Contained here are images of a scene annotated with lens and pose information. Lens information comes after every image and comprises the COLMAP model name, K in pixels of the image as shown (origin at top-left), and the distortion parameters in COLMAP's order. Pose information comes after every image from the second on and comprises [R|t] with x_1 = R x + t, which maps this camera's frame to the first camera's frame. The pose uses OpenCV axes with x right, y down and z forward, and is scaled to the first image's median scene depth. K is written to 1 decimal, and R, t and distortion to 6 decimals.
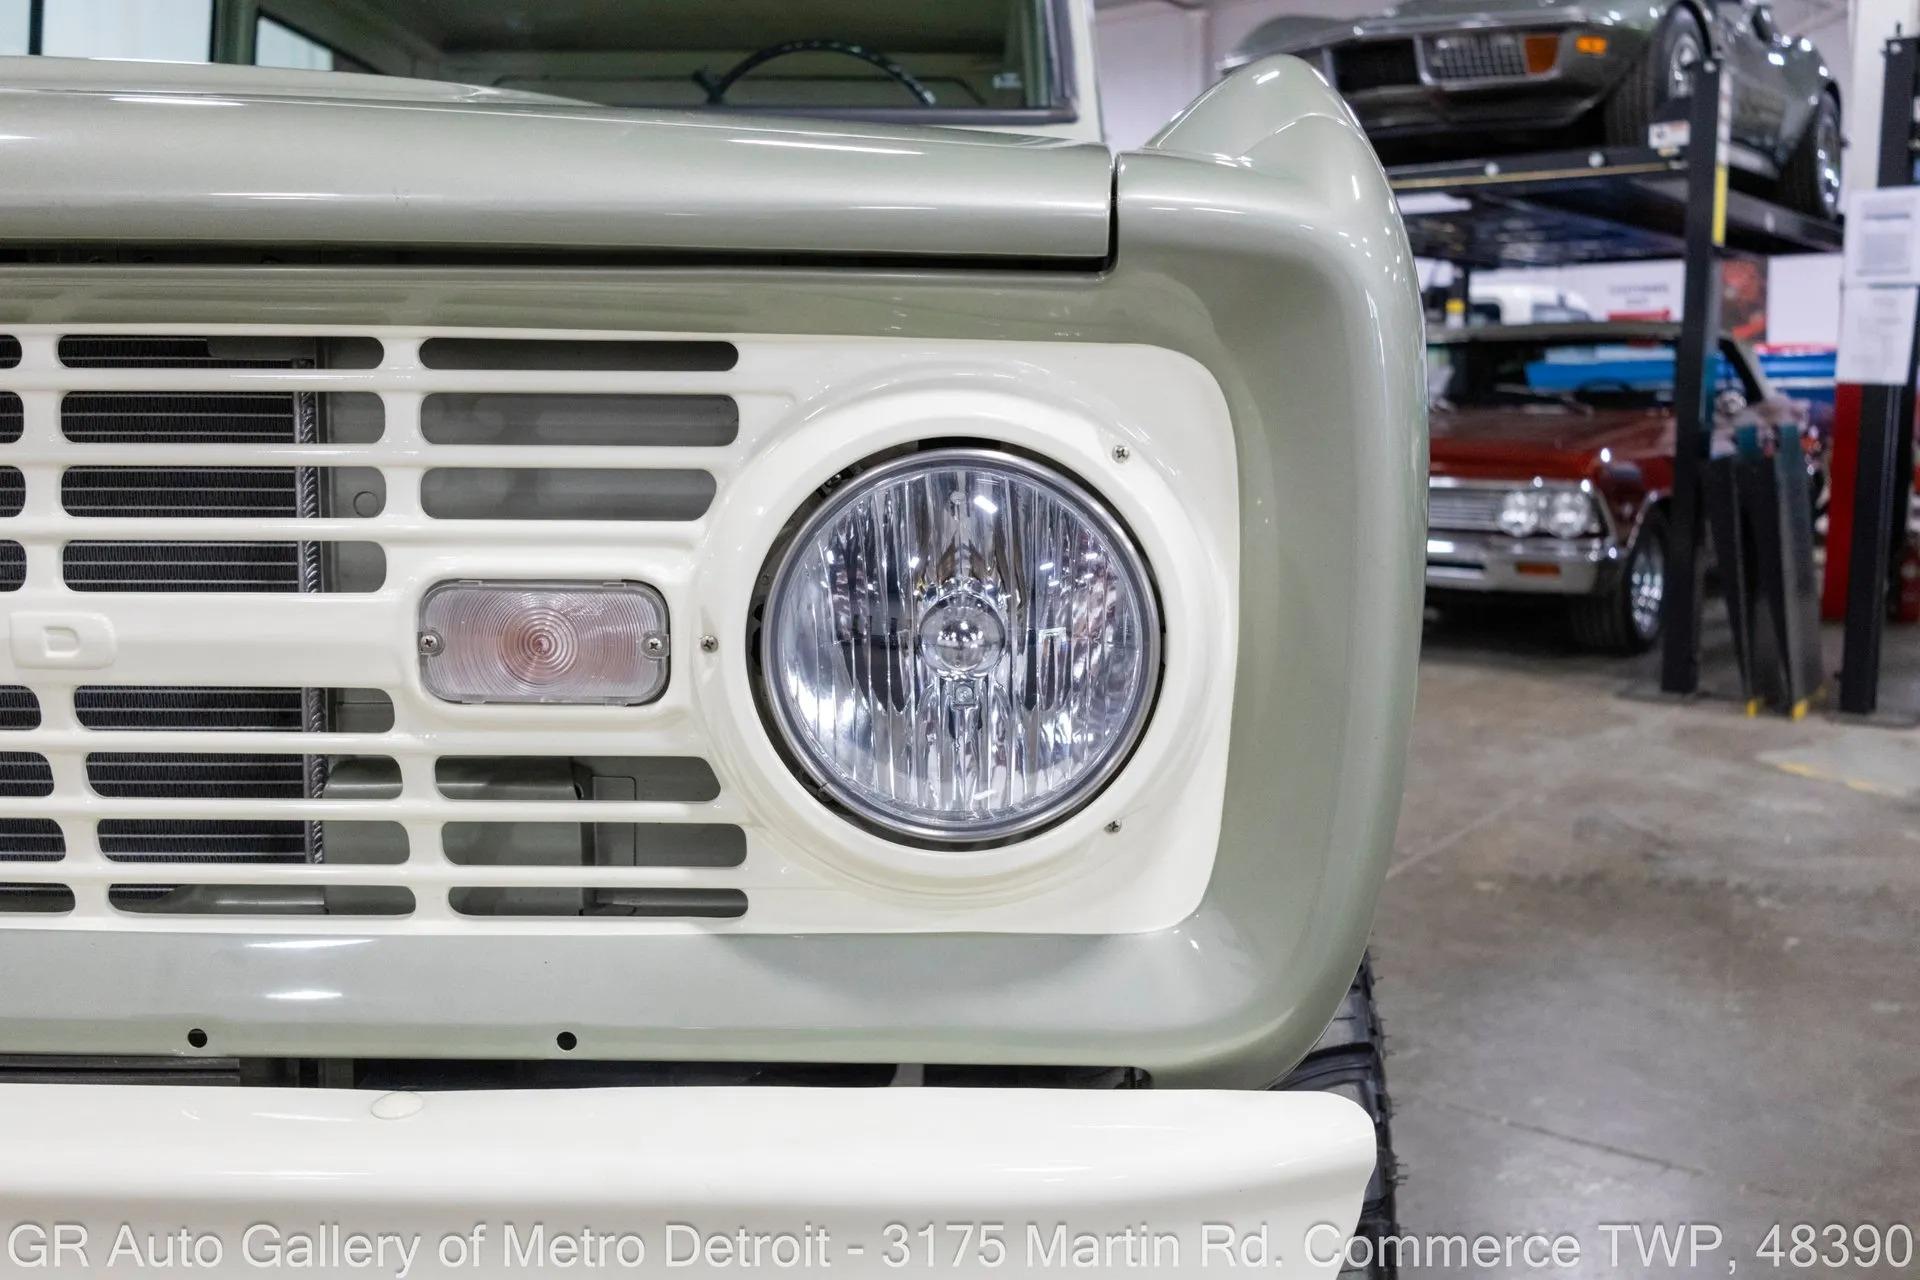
lens RADIAL K [[1554.3, 0, 960.0], [0, 1554.3, 640.0], [0, 0, 1]] dist [-0.010866, -0.013429]
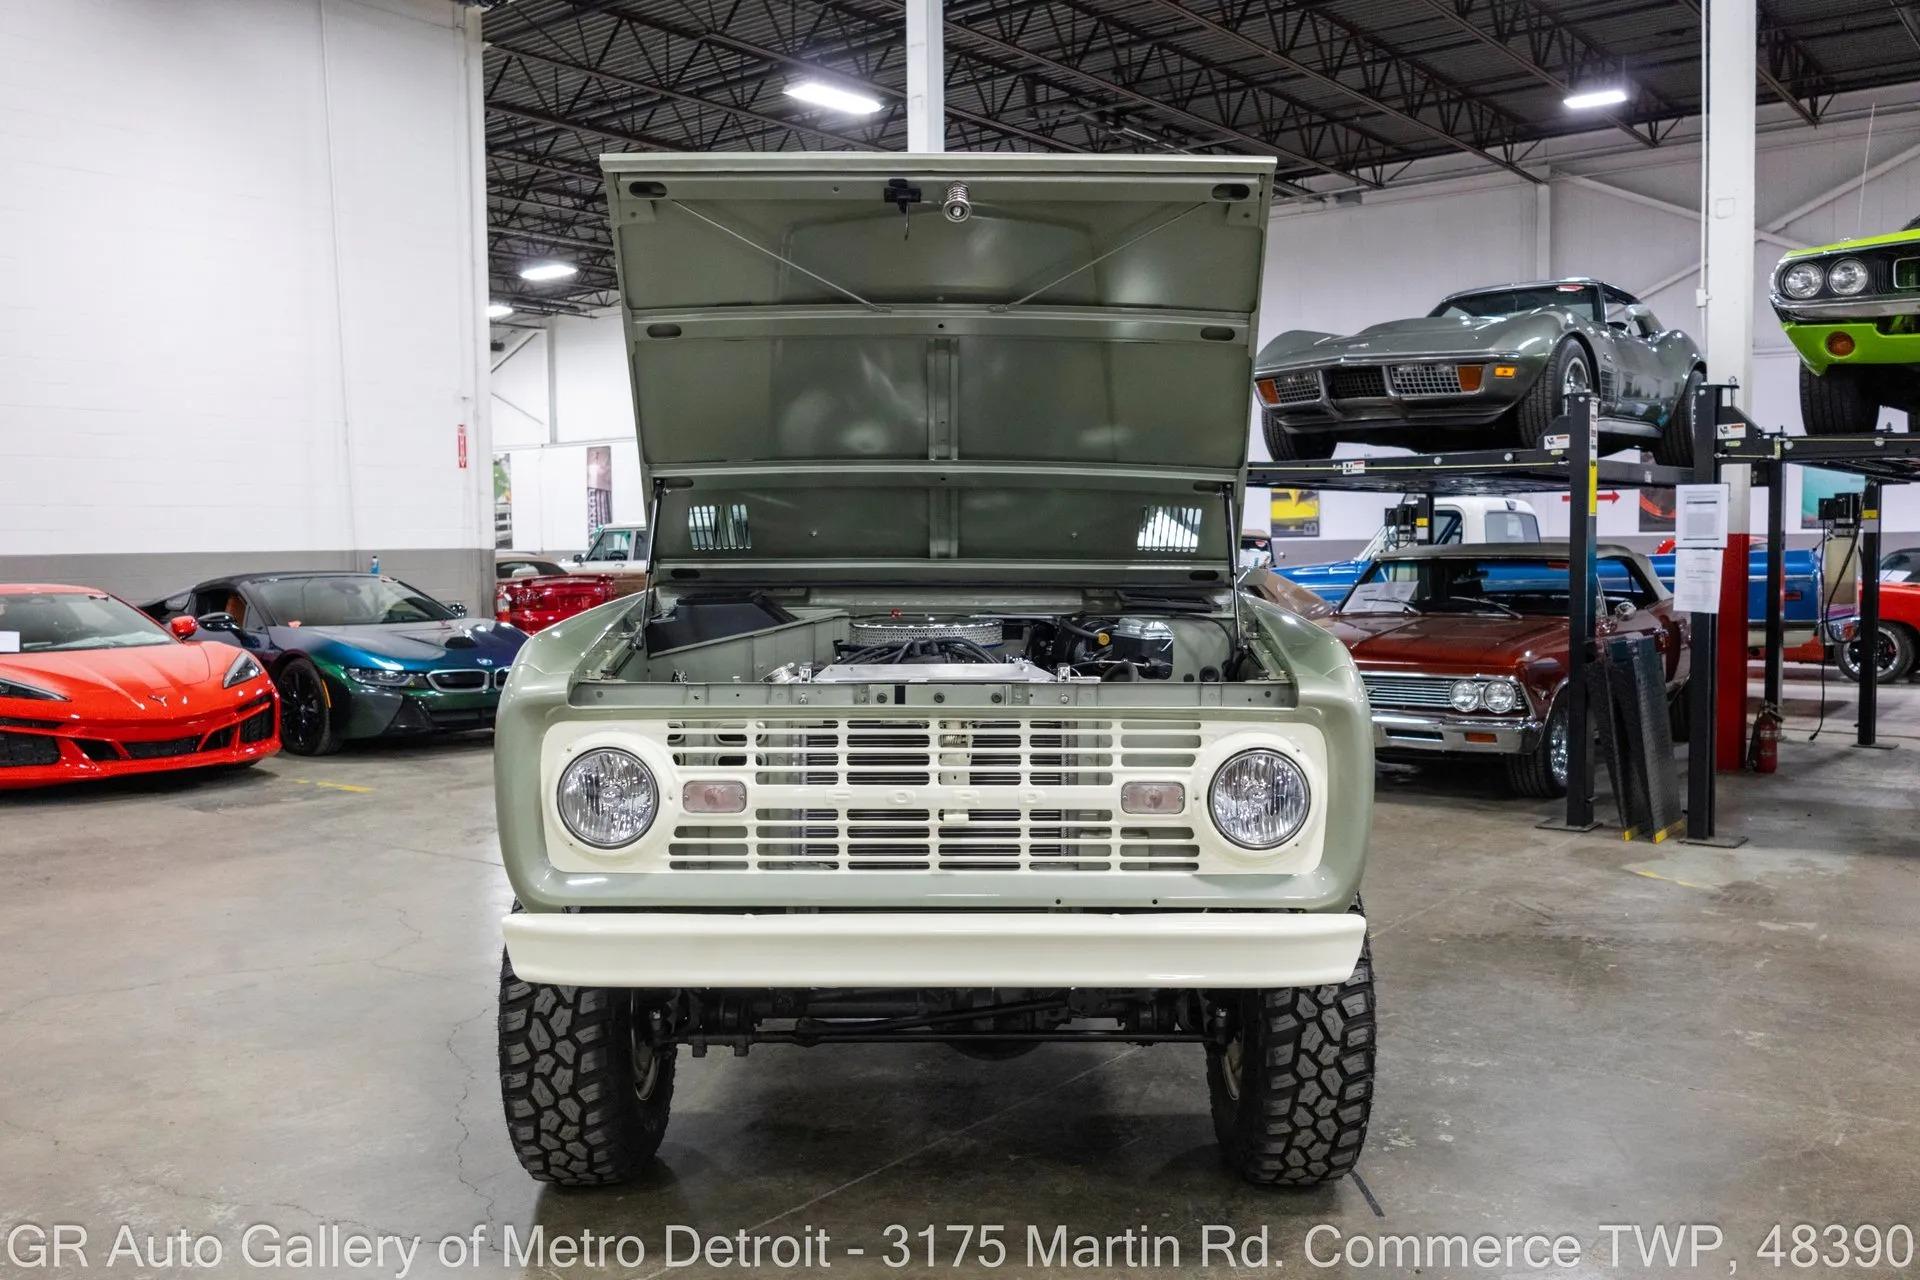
lens RADIAL K [[1554.3, 0, 960.0], [0, 1554.3, 640.0], [0, 0, 1]] dist [-0.010866, -0.013429]
pose [[0.999979, -0.003054, 0.005701, -0.144986], [0.003571, 0.995654, -0.093064, -0.005917], [-0.005392, 0.093082, 0.995644, -0.553705]]
